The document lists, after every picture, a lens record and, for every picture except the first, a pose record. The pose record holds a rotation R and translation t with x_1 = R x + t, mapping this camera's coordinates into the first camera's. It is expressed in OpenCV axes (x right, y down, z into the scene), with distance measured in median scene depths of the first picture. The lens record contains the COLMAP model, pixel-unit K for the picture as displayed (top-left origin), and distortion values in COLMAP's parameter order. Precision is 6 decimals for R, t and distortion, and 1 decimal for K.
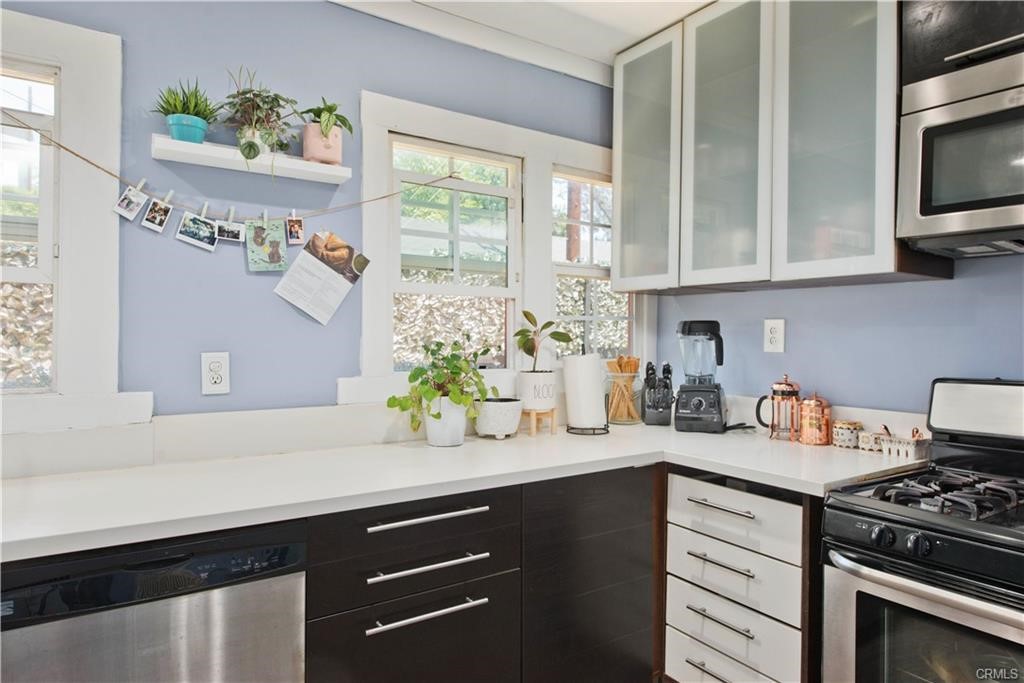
lens RADIAL K [[639.9, 0, 519.0], [0, 639.9, 337.7], [0, 0, 1]] dist [-0.009003, 0.001387]
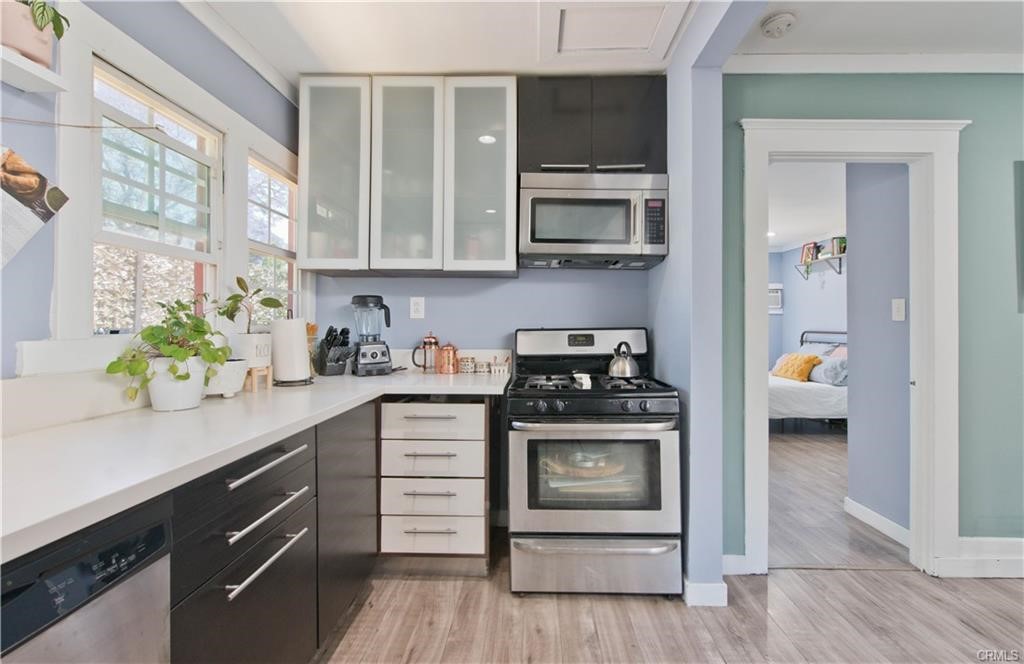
lens RADIAL K [[443.5, 0, 564.2], [0, 443.5, 316.7], [0, 0, 1]] dist [0.001922, -0.000531]
pose [[0.537426, 0.007043, 0.843282, -0.353528], [0.008972, 0.999861, -0.014068, 0.042907], [-0.843264, 0.015126, 0.537287, 0.154766]]
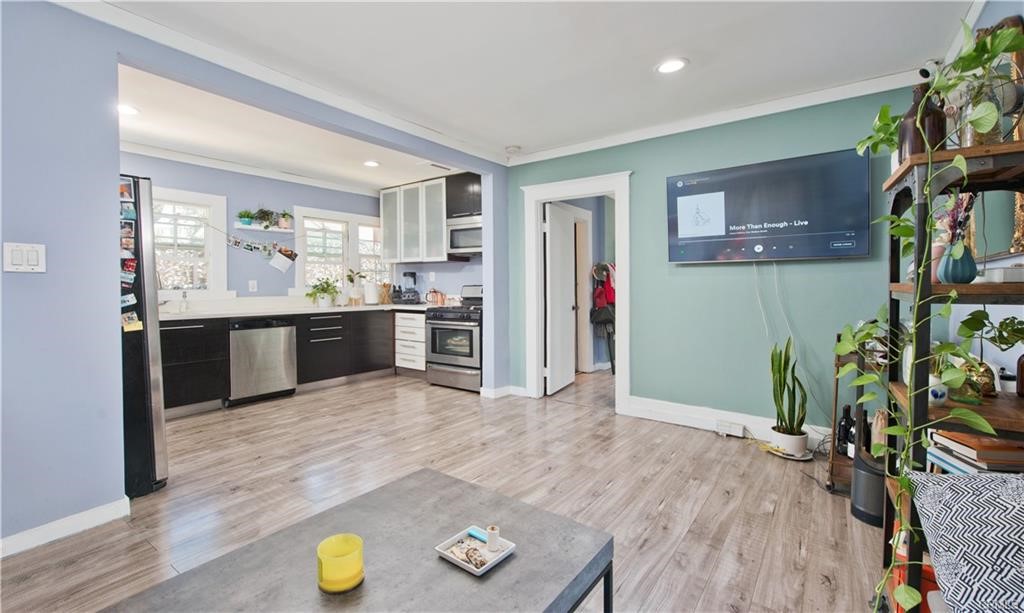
lens RADIAL K [[467.2, 0, 613.4], [0, 467.2, 295.4], [0, 0, 1]] dist [0.014901, -0.000141]
pose [[0.862636, -0.025395, 0.505188, -0.048731], [0.017866, 0.999645, 0.019744, 0.077708], [-0.505510, -0.008006, 0.862784, -1.977062]]
